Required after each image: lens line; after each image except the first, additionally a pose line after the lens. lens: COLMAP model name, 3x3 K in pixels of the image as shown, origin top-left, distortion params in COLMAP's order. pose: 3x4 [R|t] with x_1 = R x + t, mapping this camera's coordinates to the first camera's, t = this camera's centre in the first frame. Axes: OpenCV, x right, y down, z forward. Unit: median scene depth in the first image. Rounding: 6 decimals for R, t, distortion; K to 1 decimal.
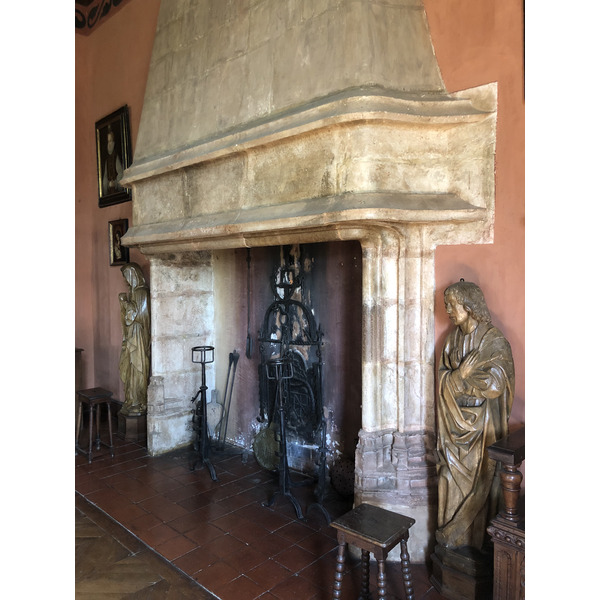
lens RADIAL K [[486.3, 0, 303.2], [0, 486.3, 294.1], [0, 0, 1]] dist [0.031335, -0.028725]
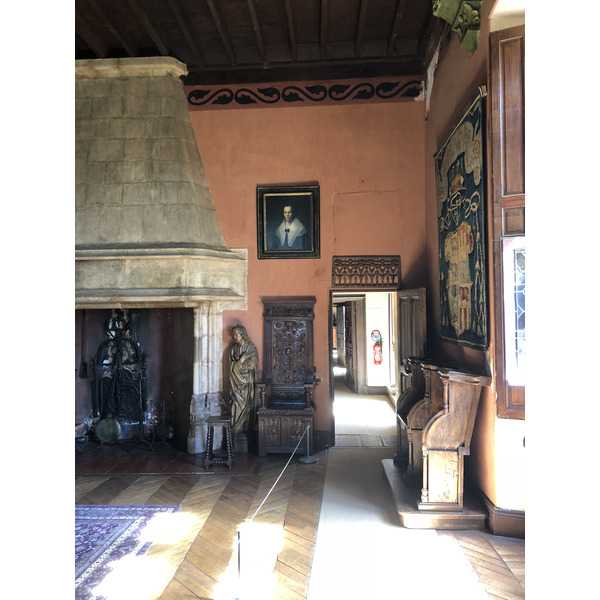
lens RADIAL K [[486.3, 0, 302.8], [0, 486.3, 296.6], [0, 0, 1]] dist [0.031335, -0.028725]
pose [[0.759338, 0.023537, 0.650271, -0.949772], [0.031513, 0.996843, -0.072881, 0.017480], [-0.649933, 0.075833, 0.756199, -1.014031]]
